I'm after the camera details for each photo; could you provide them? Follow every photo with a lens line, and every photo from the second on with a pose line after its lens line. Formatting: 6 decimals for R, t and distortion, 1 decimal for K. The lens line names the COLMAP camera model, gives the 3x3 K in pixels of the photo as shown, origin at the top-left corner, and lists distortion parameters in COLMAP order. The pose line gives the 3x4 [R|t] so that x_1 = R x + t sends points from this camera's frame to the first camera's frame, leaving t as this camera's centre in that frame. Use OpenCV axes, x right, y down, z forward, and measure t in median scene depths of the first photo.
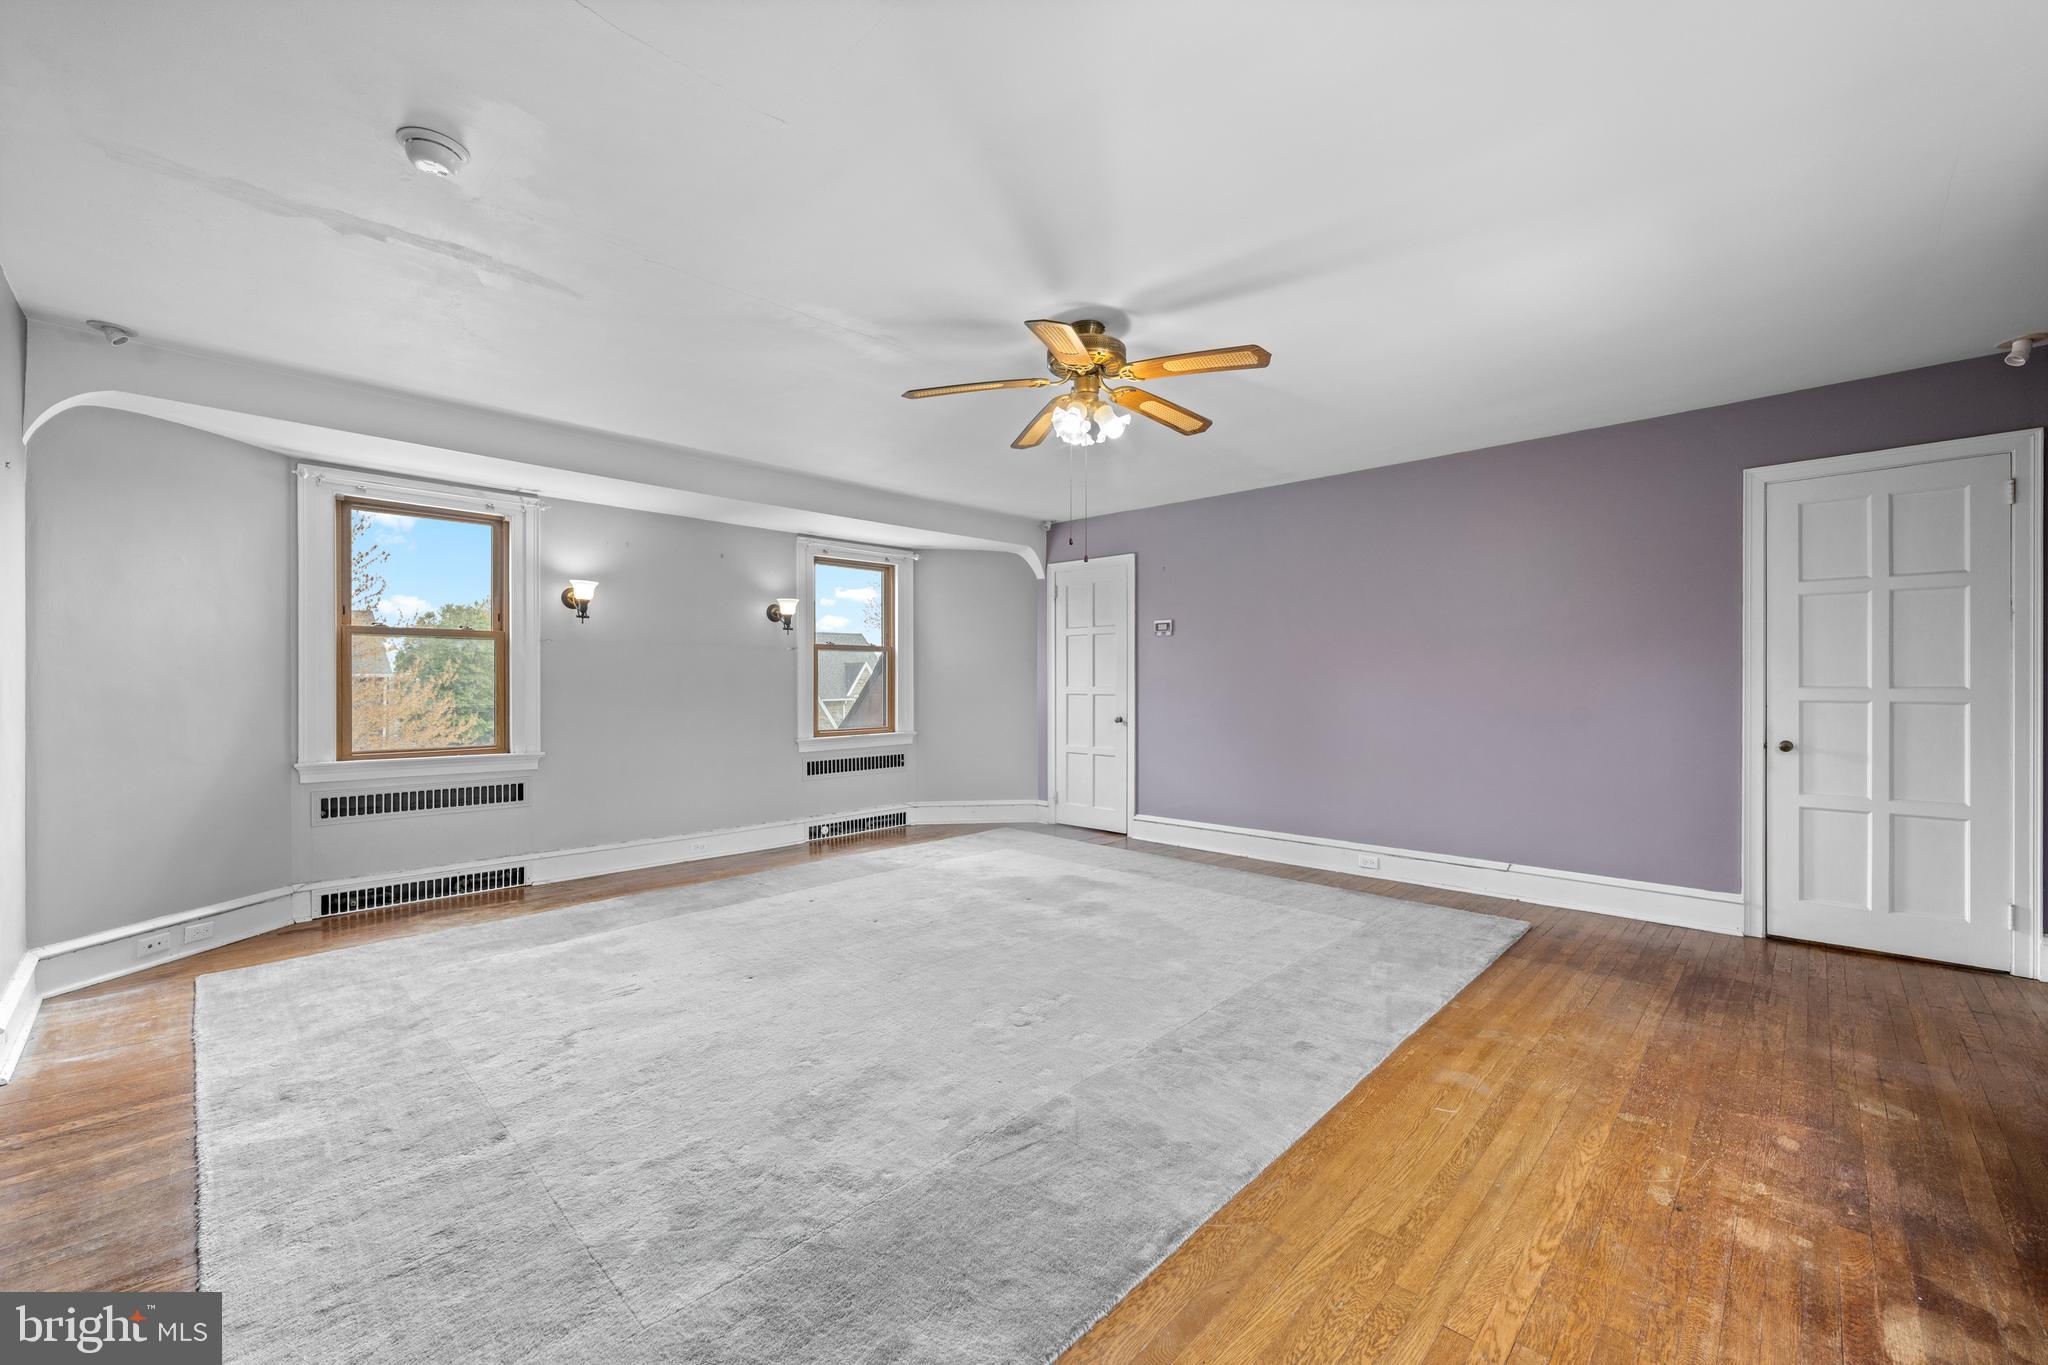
lens RADIAL K [[821.4, 0, 1024.0], [0, 821.4, 682.5], [0, 0, 1]] dist [0.000075, 0.000025]
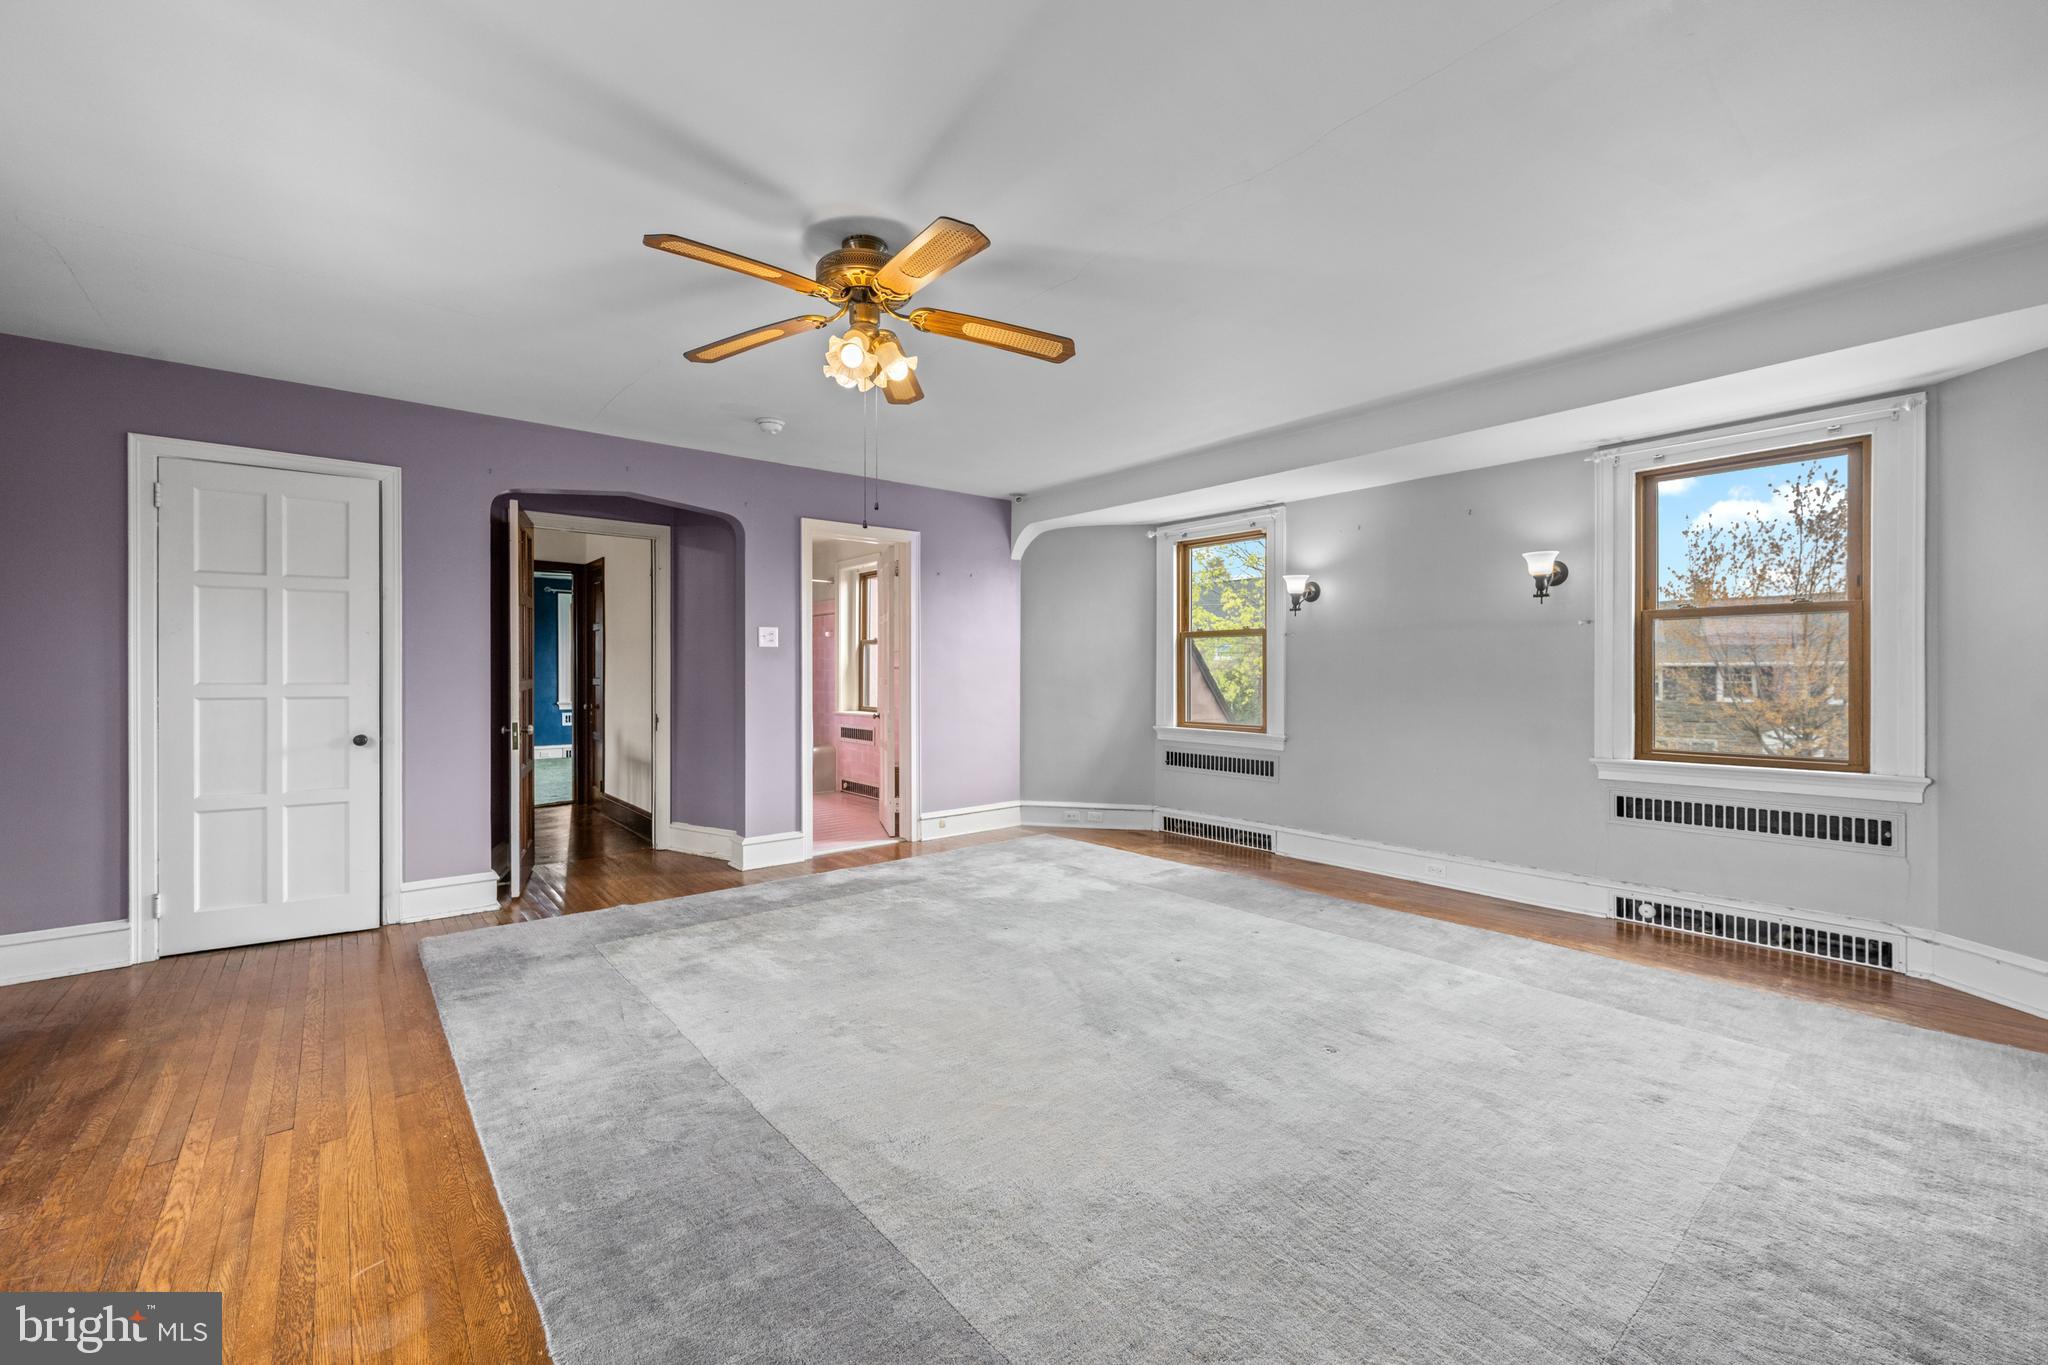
lens RADIAL K [[821.4, 0, 1024.0], [0, 821.4, 682.5], [0, 0, 1]] dist [0.000075, 0.000025]
pose [[-0.108341, 0.013295, -0.994025, 0.630411], [0.001325, 0.999912, 0.013229, -0.002037], [0.994113, 0.000116, -0.108349, 0.895459]]
